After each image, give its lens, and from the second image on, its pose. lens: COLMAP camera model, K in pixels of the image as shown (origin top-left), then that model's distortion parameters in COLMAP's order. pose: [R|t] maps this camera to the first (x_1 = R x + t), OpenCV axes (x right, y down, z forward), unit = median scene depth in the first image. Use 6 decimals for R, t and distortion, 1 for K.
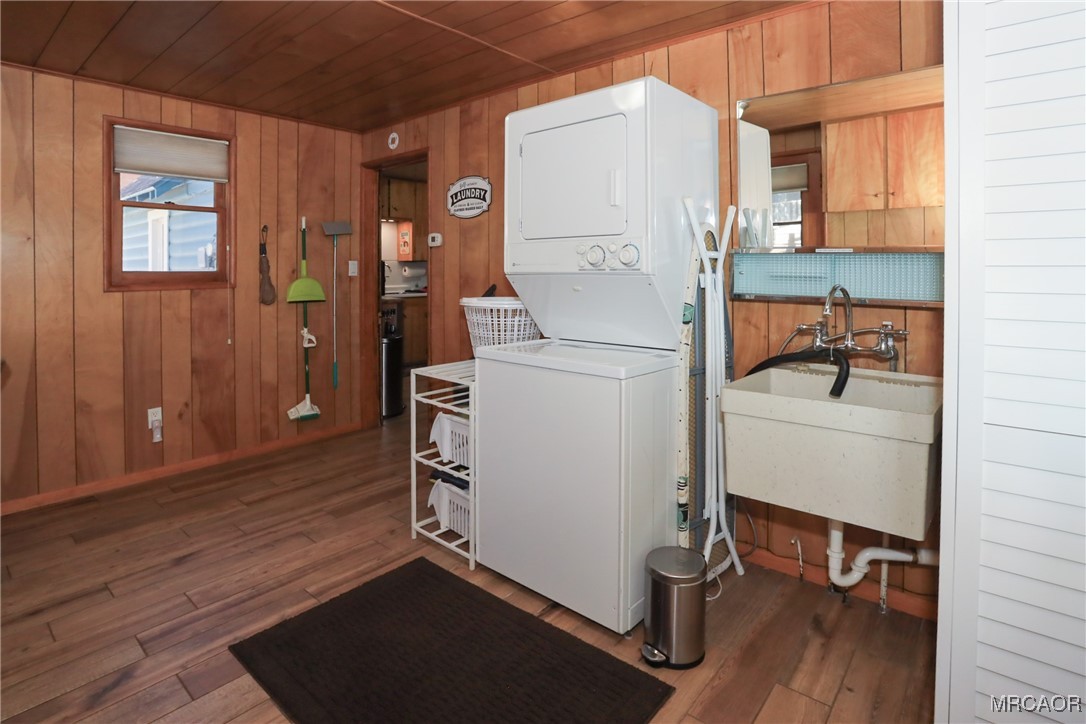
lens RADIAL K [[560.0, 0, 543.0], [0, 560.0, 362.0], [0, 0, 1]] dist [-0.002850, -0.000493]
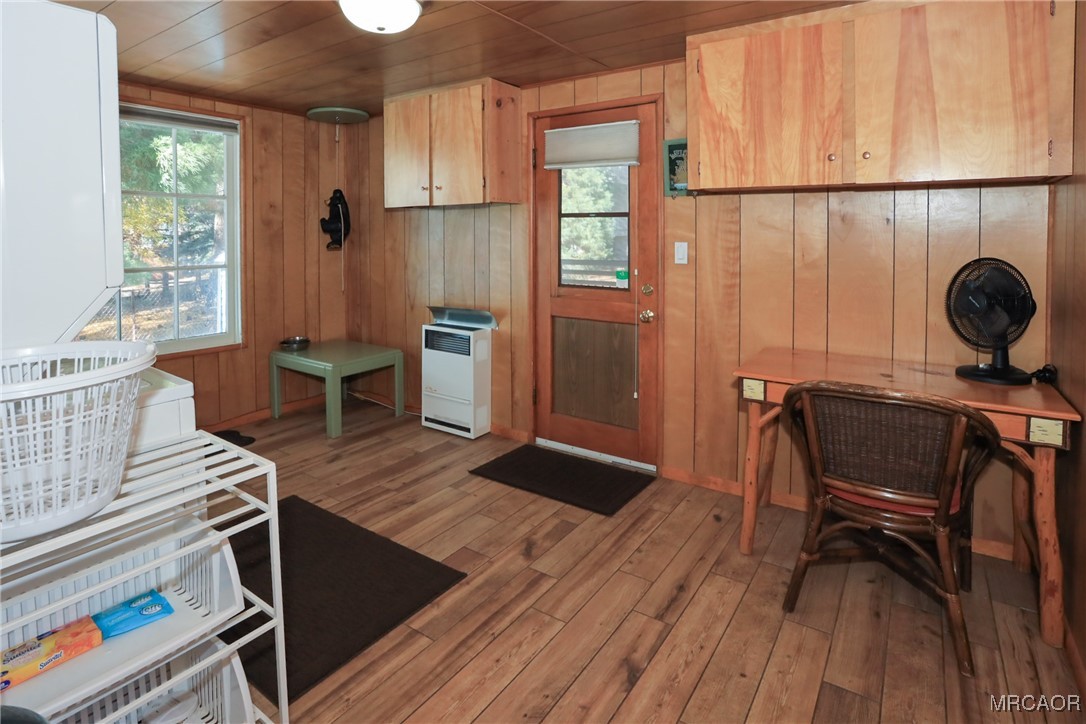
lens RADIAL K [[560.0, 0, 543.0], [0, 560.0, 362.0], [0, 0, 1]] dist [-0.002850, -0.000493]
pose [[-0.994644, 0.026301, -0.099960, -0.521786], [-0.012330, 0.929991, 0.367376, -0.299054], [0.102624, 0.366641, -0.924685, 1.654745]]
